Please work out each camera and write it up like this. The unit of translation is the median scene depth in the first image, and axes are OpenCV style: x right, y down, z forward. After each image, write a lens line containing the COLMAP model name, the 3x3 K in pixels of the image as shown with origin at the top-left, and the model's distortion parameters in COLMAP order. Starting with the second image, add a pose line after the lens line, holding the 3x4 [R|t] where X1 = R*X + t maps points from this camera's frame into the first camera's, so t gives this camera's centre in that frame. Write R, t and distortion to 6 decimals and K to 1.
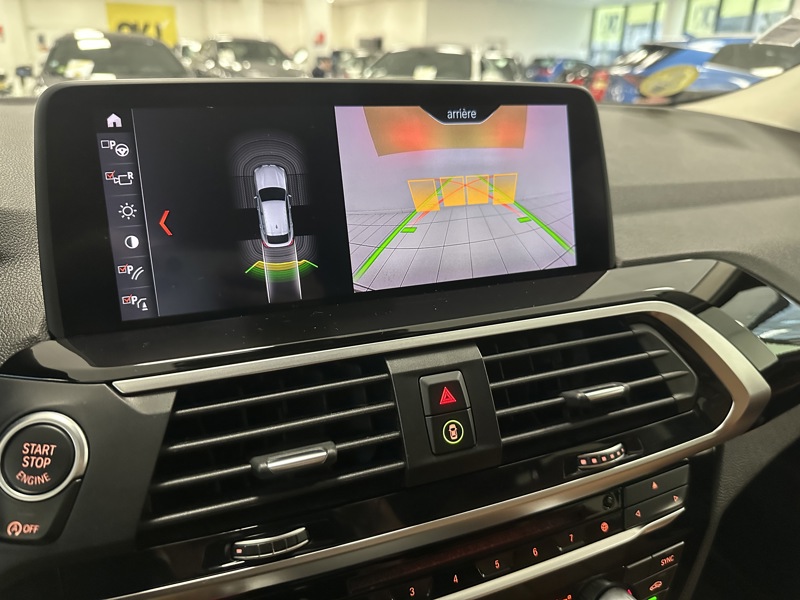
lens RADIAL K [[560.4, 0, 393.9], [0, 560.4, 303.3], [0, 0, 1]] dist [0.021038, -0.046592]
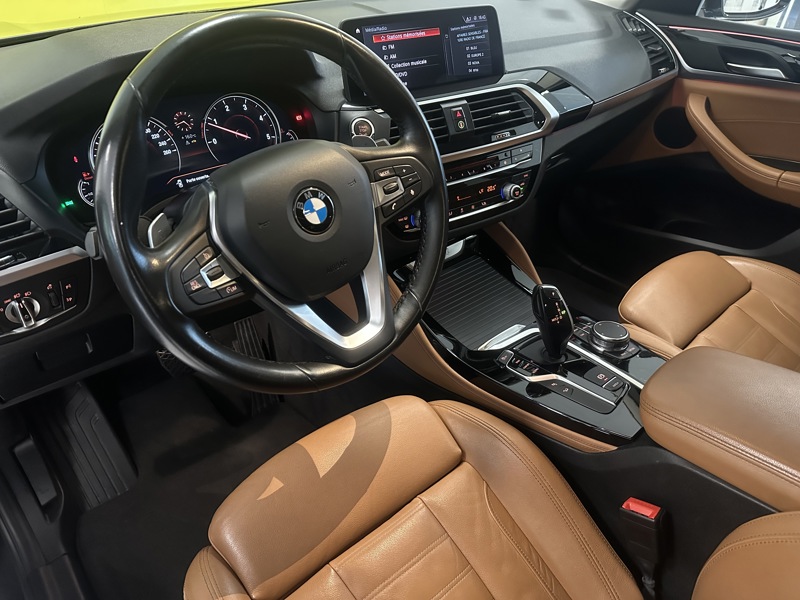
lens RADIAL K [[560.4, 0, 396.8], [0, 560.4, 306.2], [0, 0, 1]] dist [0.021038, -0.046592]
pose [[0.981503, -0.123451, 0.146325, -0.870588], [0.085727, 0.966818, 0.240651, 0.422454], [-0.171178, -0.223656, 0.959519, -2.330713]]
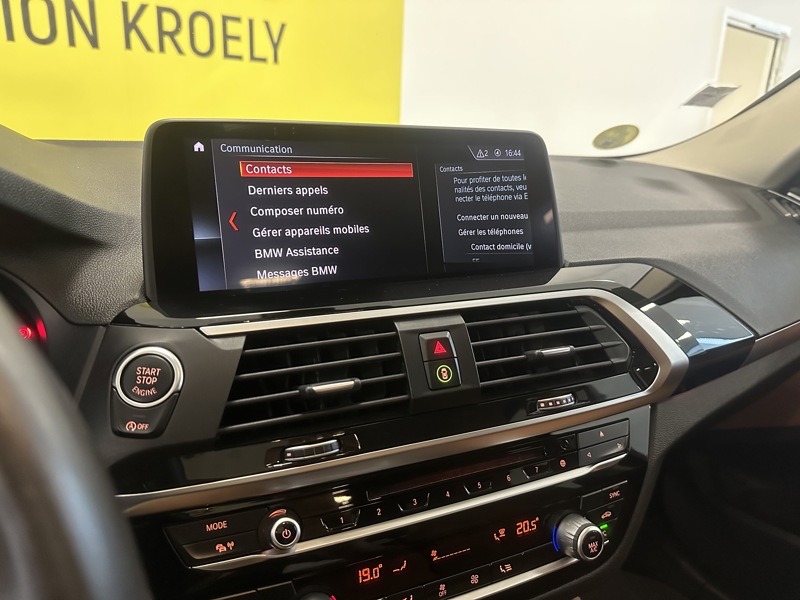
lens RADIAL K [[560.4, 0, 398.0], [0, 560.4, 297.6], [0, 0, 1]] dist [0.021038, -0.046592]
pose [[0.998970, -0.002988, 0.045281, -0.062990], [0.007899, 0.994046, -0.108675, 0.184024], [-0.044687, 0.108920, 0.993046, -0.333580]]
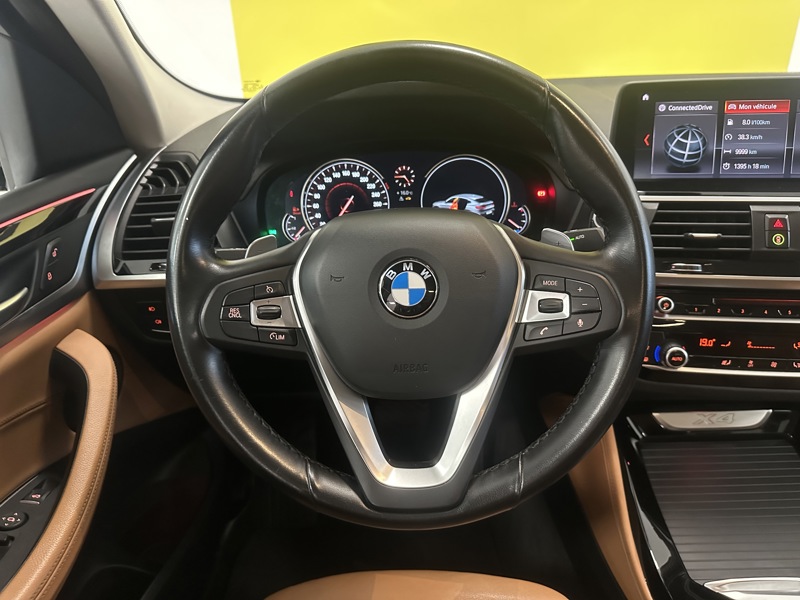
lens RADIAL K [[560.4, 0, 402.5], [0, 560.4, 303.2], [0, 0, 1]] dist [0.021038, -0.046592]
pose [[0.867954, 0.164962, -0.468448, -0.100613], [-0.135879, 0.986112, 0.095494, 0.447658], [0.477695, -0.019232, 0.878315, -1.584402]]
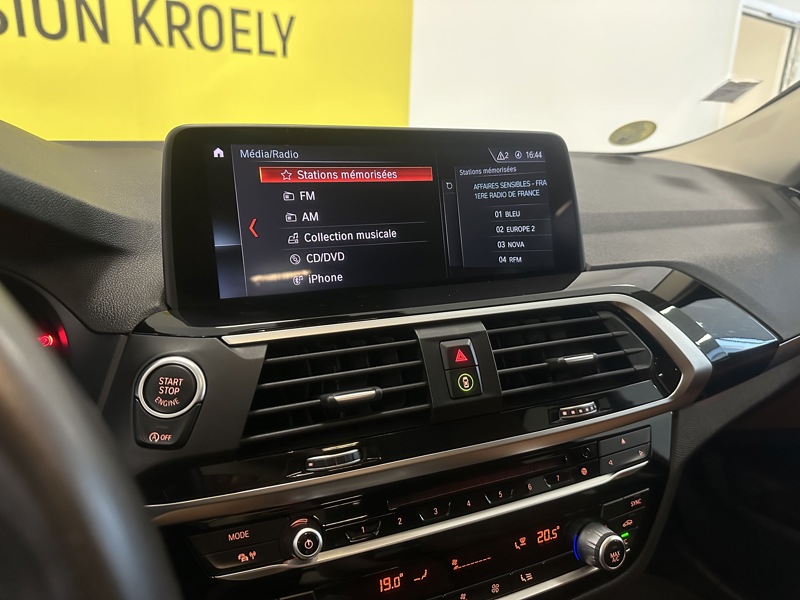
lens RADIAL K [[560.4, 0, 393.4], [0, 560.4, 298.8], [0, 0, 1]] dist [0.021038, -0.046592]
pose [[0.999695, -0.002004, 0.024633, -0.094077], [0.004293, 0.995633, -0.093252, 0.148207], [-0.024339, 0.093330, 0.995338, -0.320512]]
